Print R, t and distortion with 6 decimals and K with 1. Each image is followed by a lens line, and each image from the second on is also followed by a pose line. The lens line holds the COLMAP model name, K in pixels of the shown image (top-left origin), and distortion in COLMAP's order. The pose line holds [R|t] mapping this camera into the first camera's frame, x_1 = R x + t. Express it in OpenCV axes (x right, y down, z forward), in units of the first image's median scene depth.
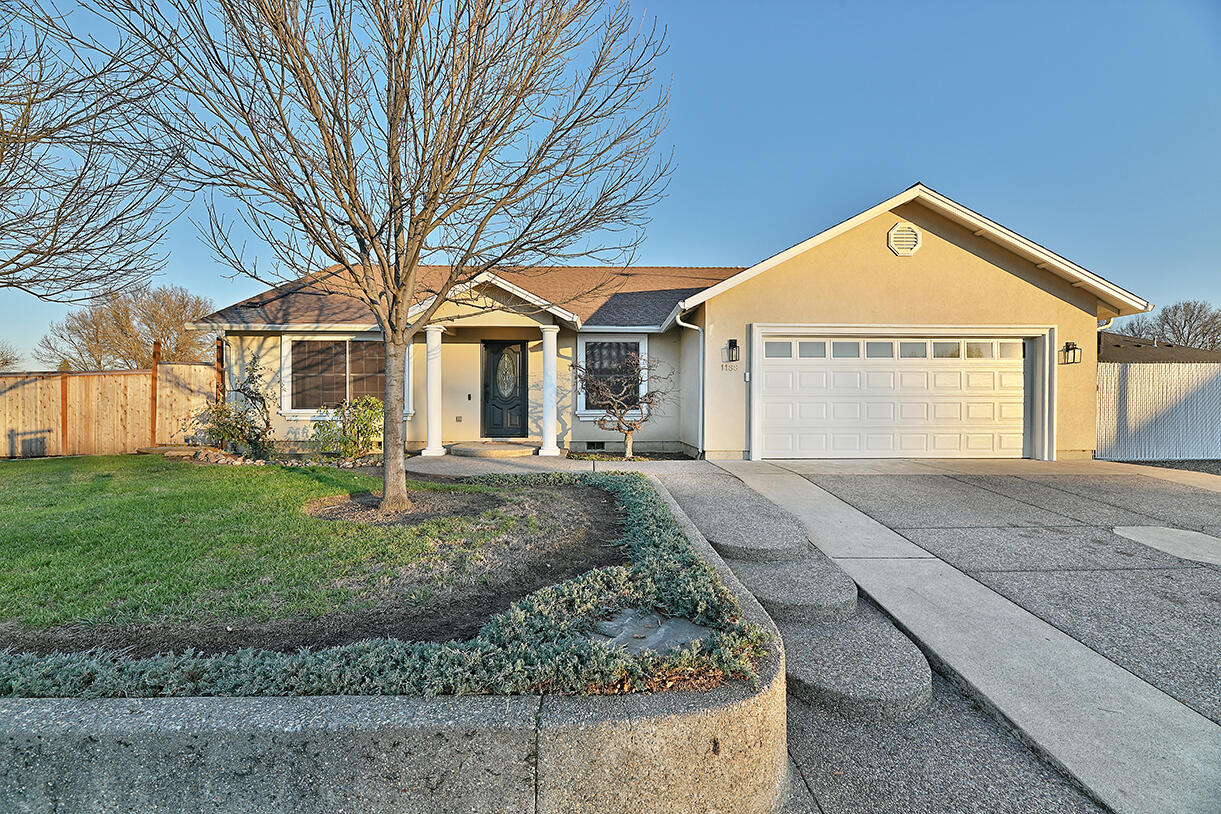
lens RADIAL K [[491.1, 0, 606.3], [0, 491.1, 408.7], [0, 0, 1]] dist [-0.002381, -0.001032]
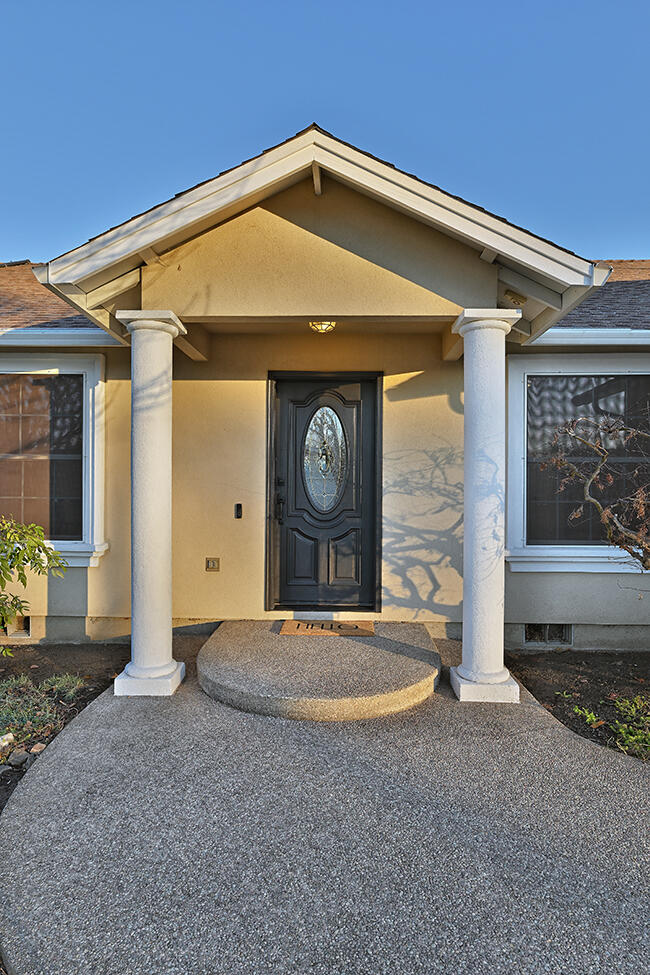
lens RADIAL K [[510.1, 0, 325.0], [0, 510.1, 487.5], [0, 0, 1]] dist [0.000133, -0.000001]
pose [[0.999289, 0.002056, -0.037640, -0.190994], [-0.002324, 0.999972, -0.007089, -0.040416], [0.037624, 0.007172, 0.999266, 0.577465]]
